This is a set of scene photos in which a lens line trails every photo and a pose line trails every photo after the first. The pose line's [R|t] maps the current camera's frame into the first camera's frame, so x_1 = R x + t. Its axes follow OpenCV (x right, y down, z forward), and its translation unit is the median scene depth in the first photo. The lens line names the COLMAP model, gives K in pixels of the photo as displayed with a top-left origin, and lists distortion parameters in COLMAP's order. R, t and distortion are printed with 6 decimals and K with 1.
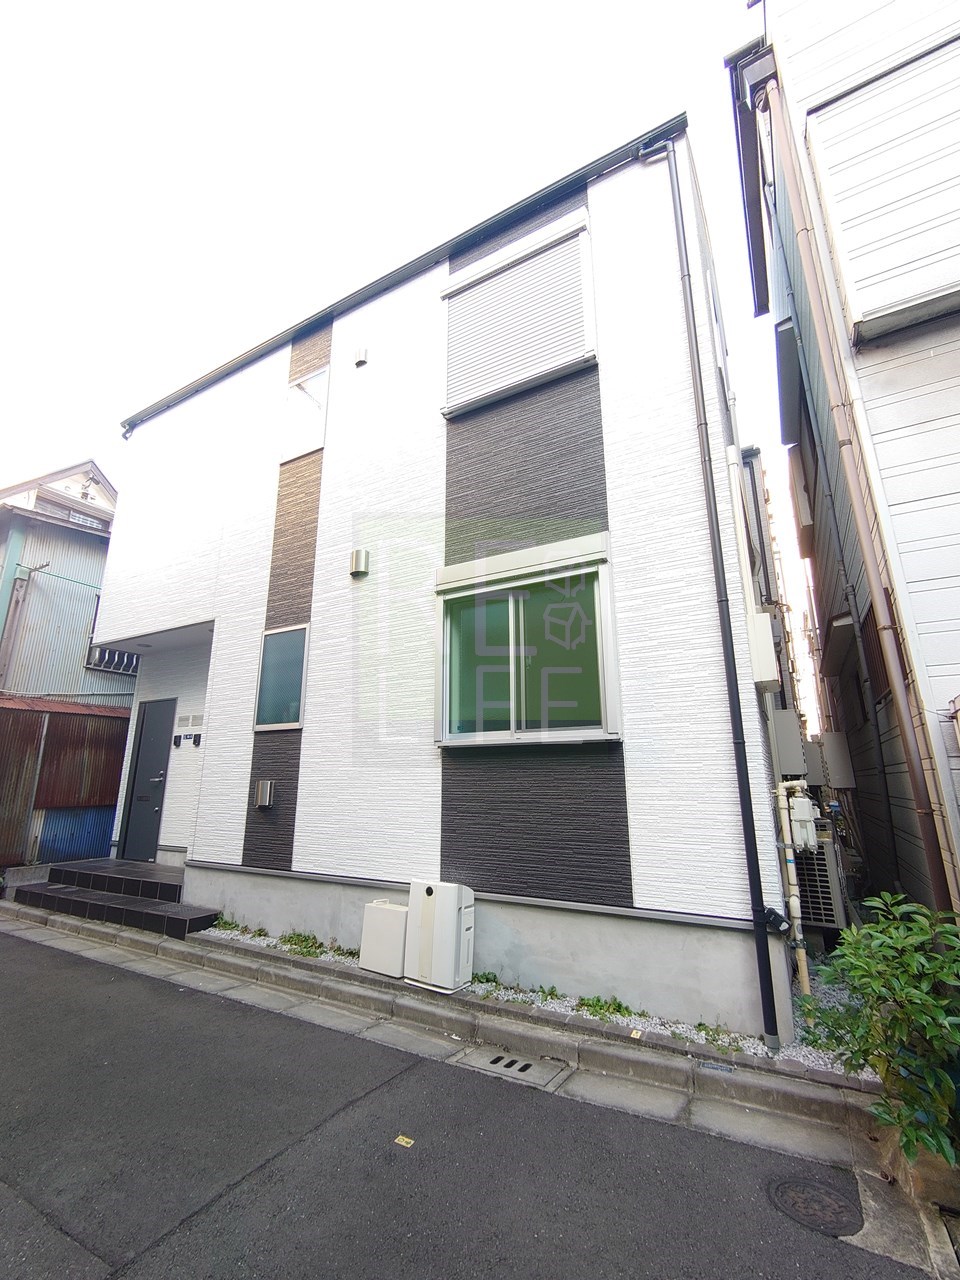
lens RADIAL K [[558.1, 0, 480.0], [0, 558.1, 640.0], [0, 0, 1]] dist [-0.001540, -0.000161]
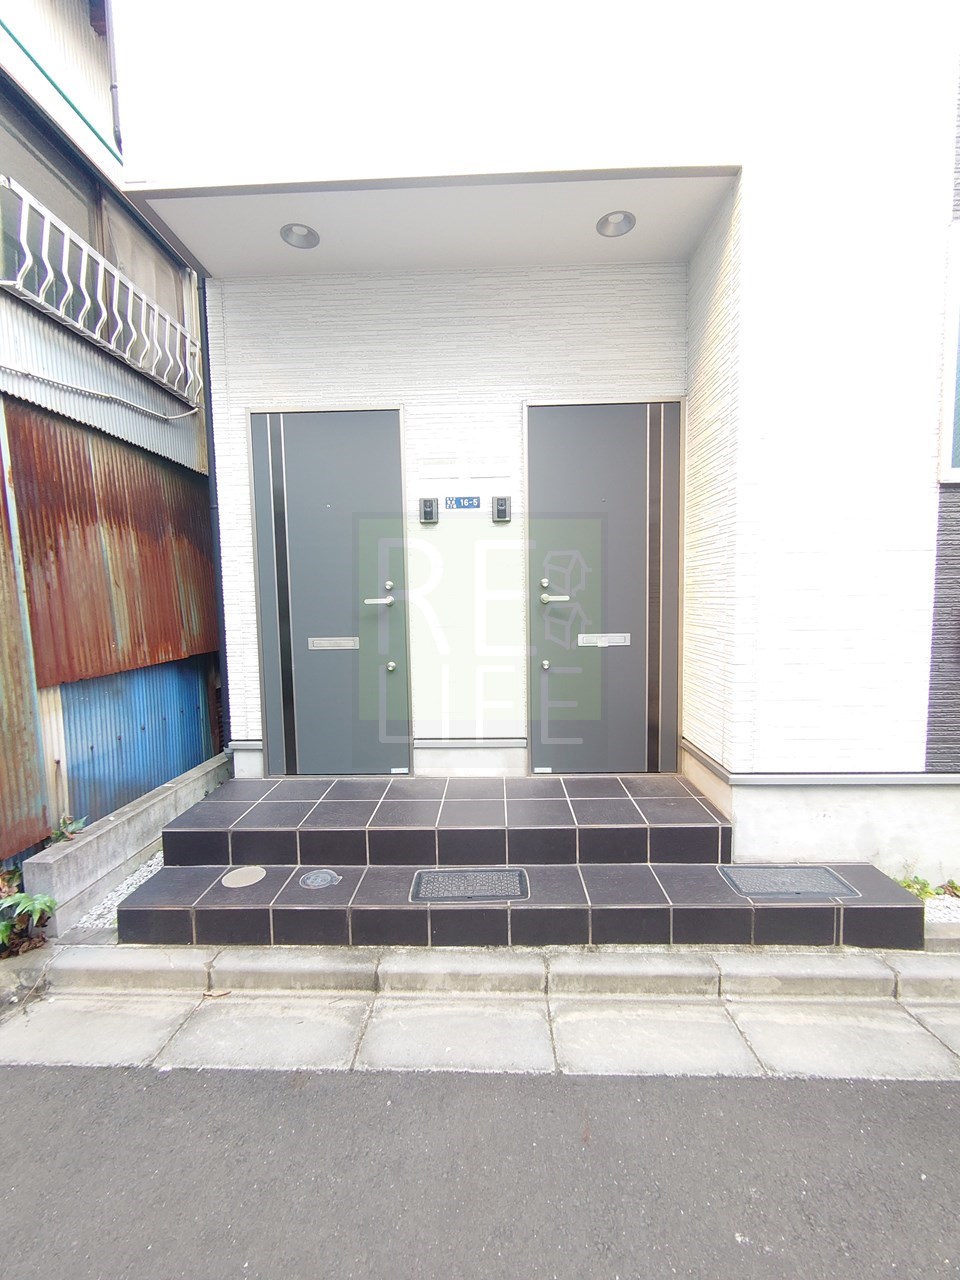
lens RADIAL K [[558.1, 0, 480.0], [0, 558.1, 640.0], [0, 0, 1]] dist [-0.001540, -0.000161]
pose [[0.885550, -0.047537, 0.462106, -0.715635], [-0.099346, 0.952358, 0.288350, 0.148160], [-0.453797, -0.301256, 0.838637, 0.597821]]
